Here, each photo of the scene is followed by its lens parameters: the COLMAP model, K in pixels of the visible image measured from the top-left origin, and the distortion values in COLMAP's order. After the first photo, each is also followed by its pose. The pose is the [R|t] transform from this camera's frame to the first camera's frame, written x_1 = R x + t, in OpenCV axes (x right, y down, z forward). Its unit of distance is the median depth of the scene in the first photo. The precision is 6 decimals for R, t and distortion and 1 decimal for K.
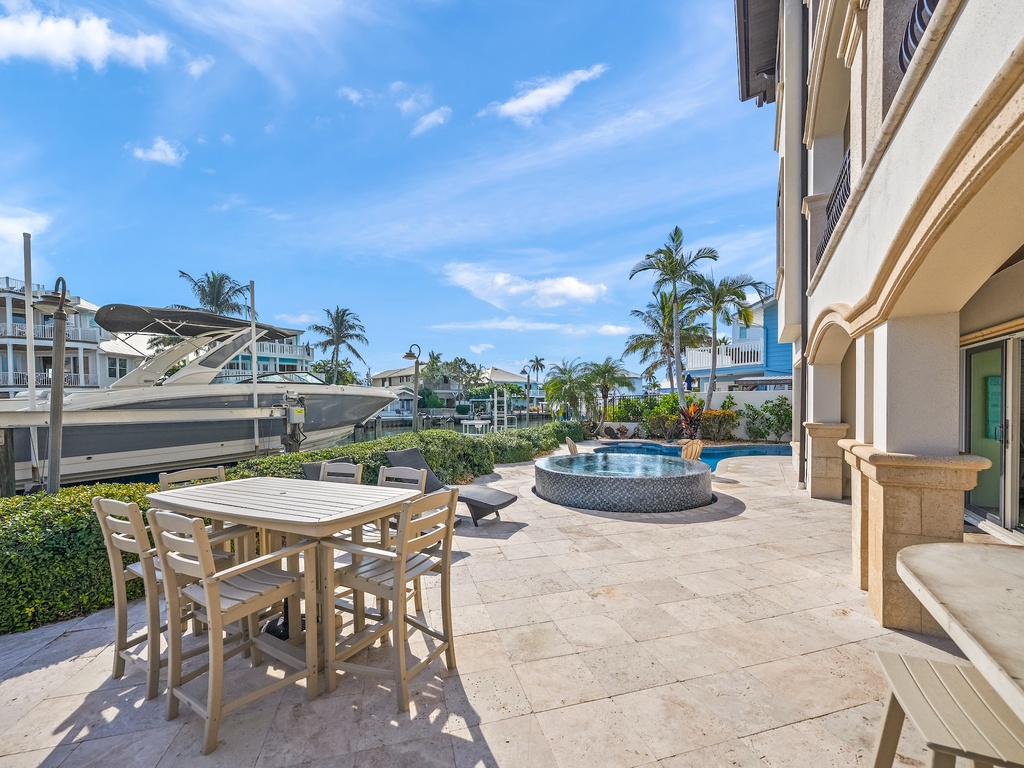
lens RADIAL K [[424.4, 0, 509.4], [0, 424.4, 412.1], [0, 0, 1]] dist [-0.001009, 0.000299]
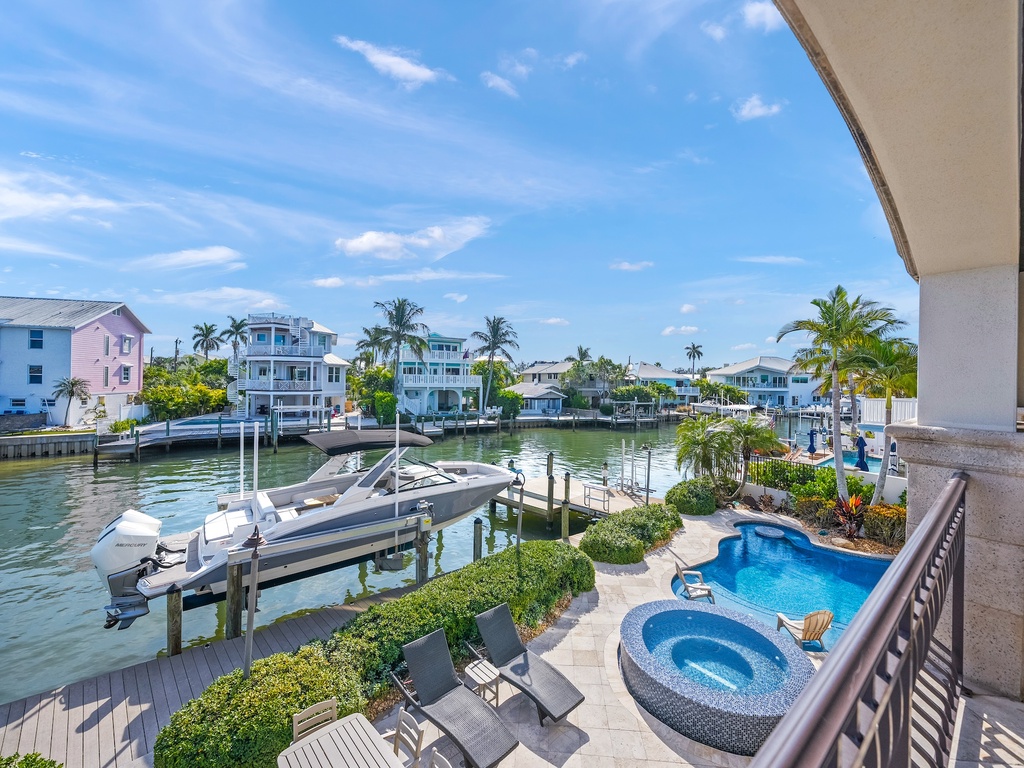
lens RADIAL K [[414.9, 0, 514.0], [0, 414.9, 384.1], [0, 0, 1]] dist [-0.001266, -0.000042]
pose [[0.939523, 0.032758, -0.340916, 0.028175], [-0.036695, 0.999313, -0.005105, -0.089523], [0.340515, 0.017306, 0.940080, -0.006186]]
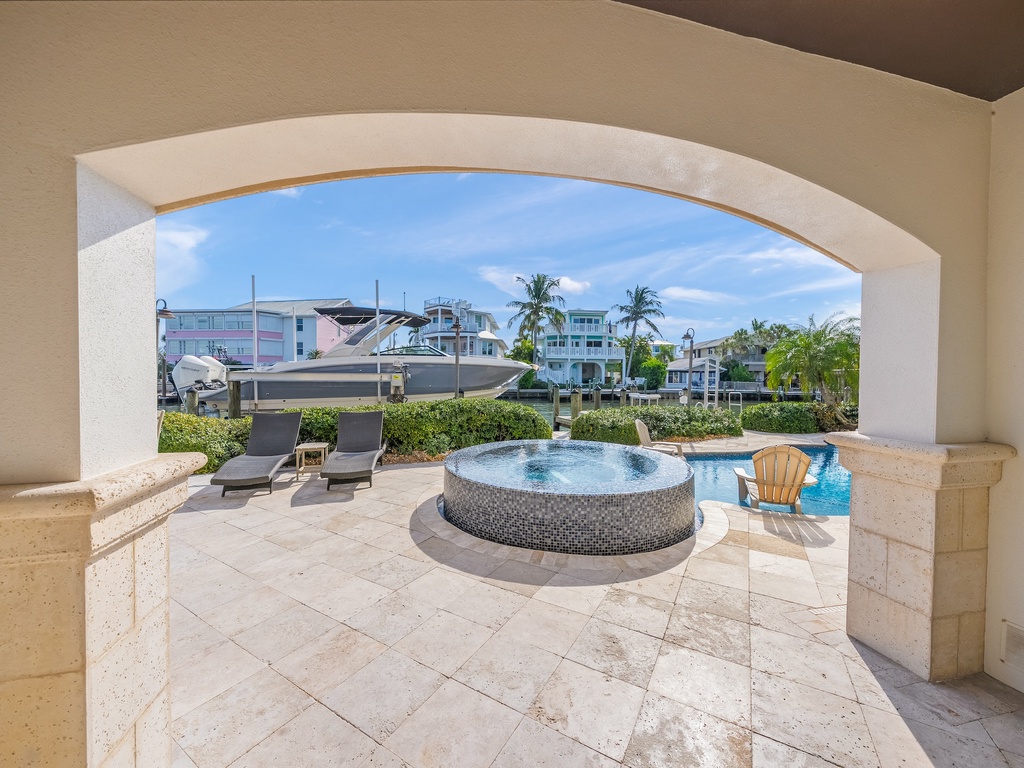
lens RADIAL K [[392.1, 0, 512.0], [0, 392.1, 384.0], [0, 0, 1]] dist [0.001096, 0.000103]
pose [[0.696951, 0.034337, -0.716296, 0.133504], [-0.032830, 0.999333, 0.015961, -0.002409], [0.716367, 0.012392, 0.697614, 0.097639]]
